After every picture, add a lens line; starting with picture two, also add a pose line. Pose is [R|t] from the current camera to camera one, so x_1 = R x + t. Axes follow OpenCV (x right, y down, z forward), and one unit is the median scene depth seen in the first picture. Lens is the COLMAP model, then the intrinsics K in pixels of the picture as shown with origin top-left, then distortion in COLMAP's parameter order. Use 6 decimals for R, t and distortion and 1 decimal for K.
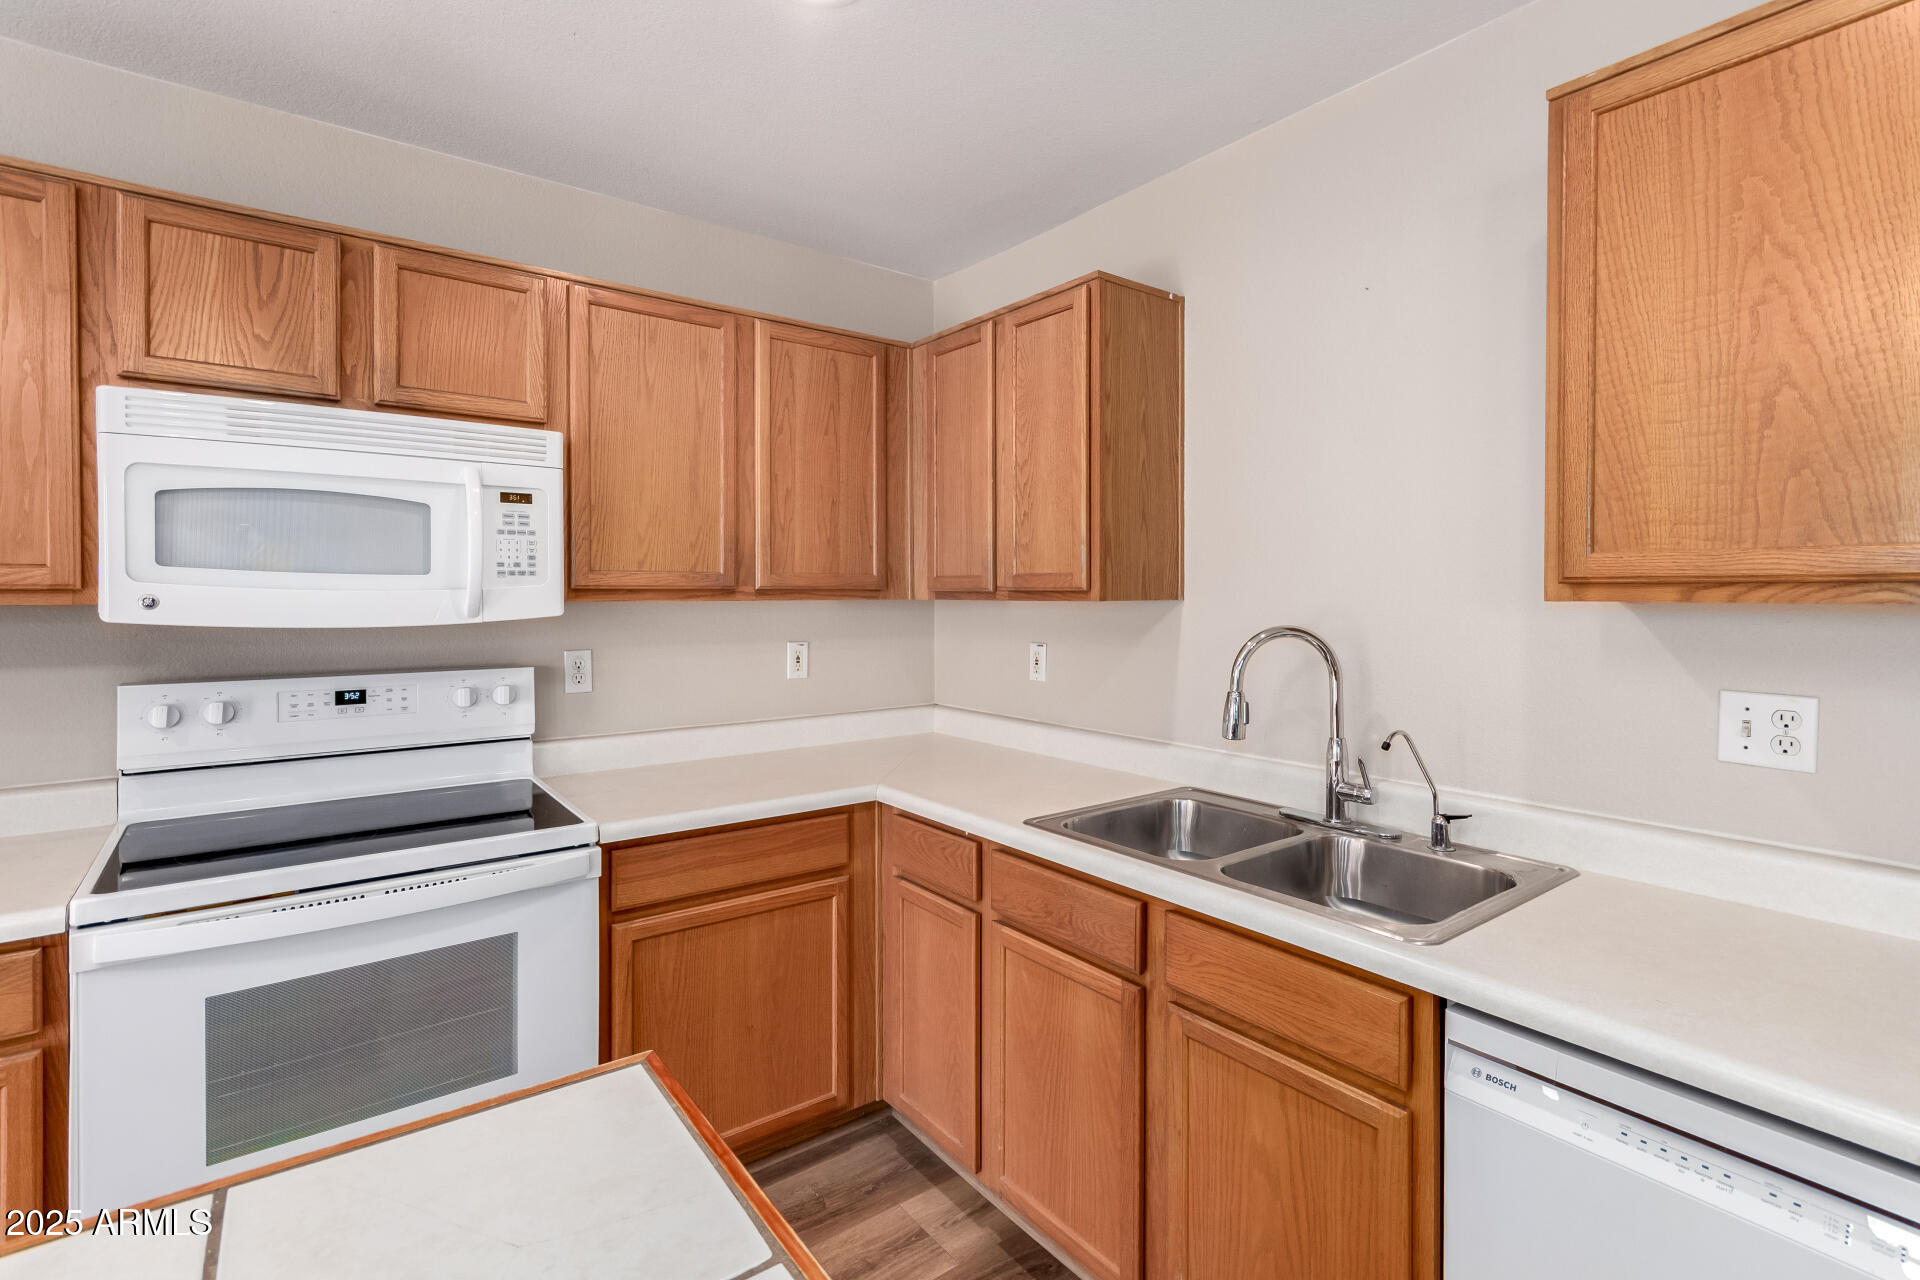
lens RADIAL K [[891.8, 0, 962.0], [0, 891.8, 601.9], [0, 0, 1]] dist [0.002827, 0.000716]
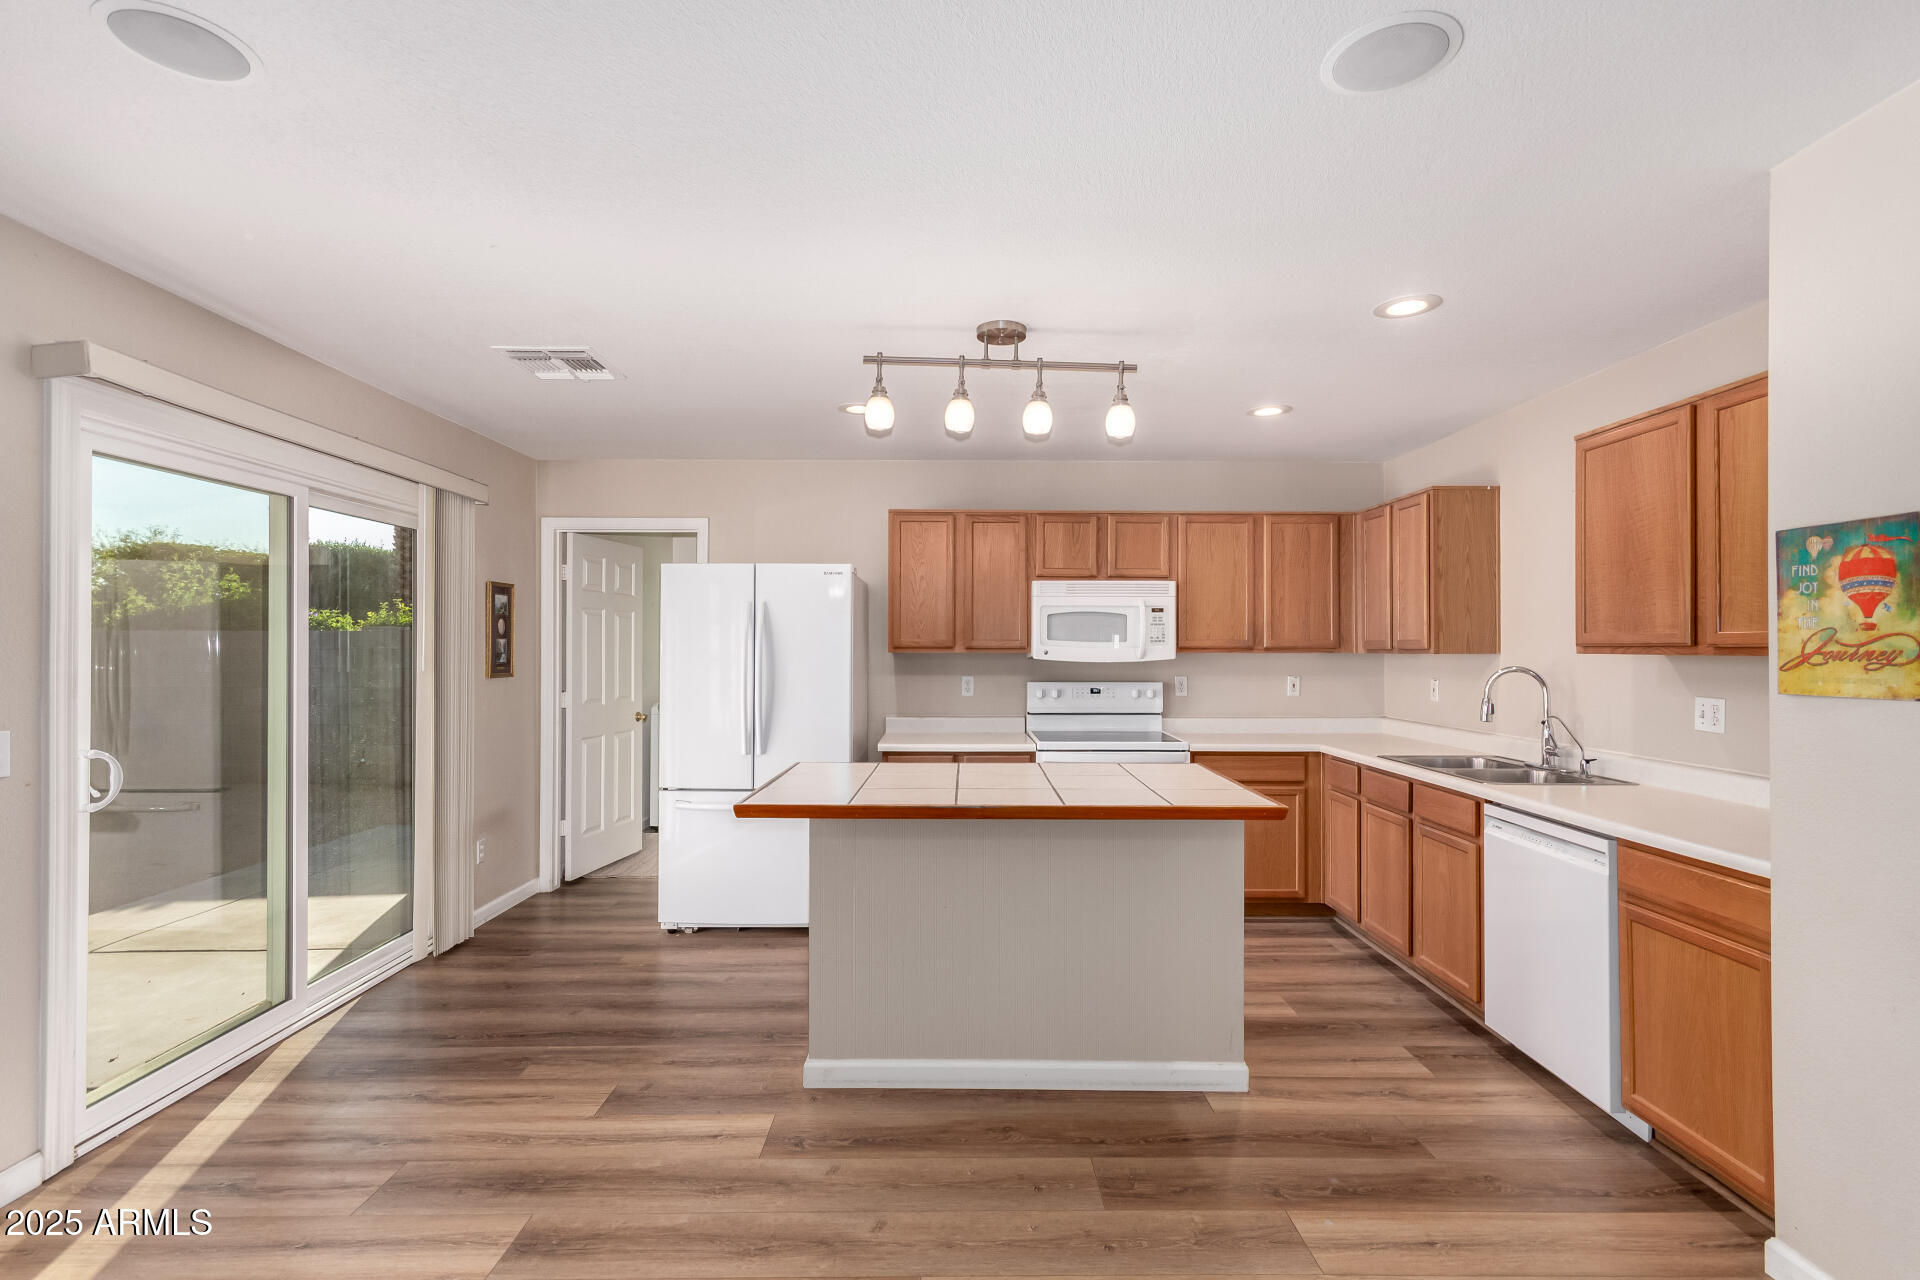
lens RADIAL K [[894.4, 0, 961.0], [0, 894.4, 645.2], [0, 0, 1]] dist [0.000523, 0.000426]
pose [[0.801419, -0.001005, -0.598103, 0.509873], [-0.007068, 0.999913, -0.011150, 0.008968], [0.598062, 0.013163, 0.801342, -1.227025]]
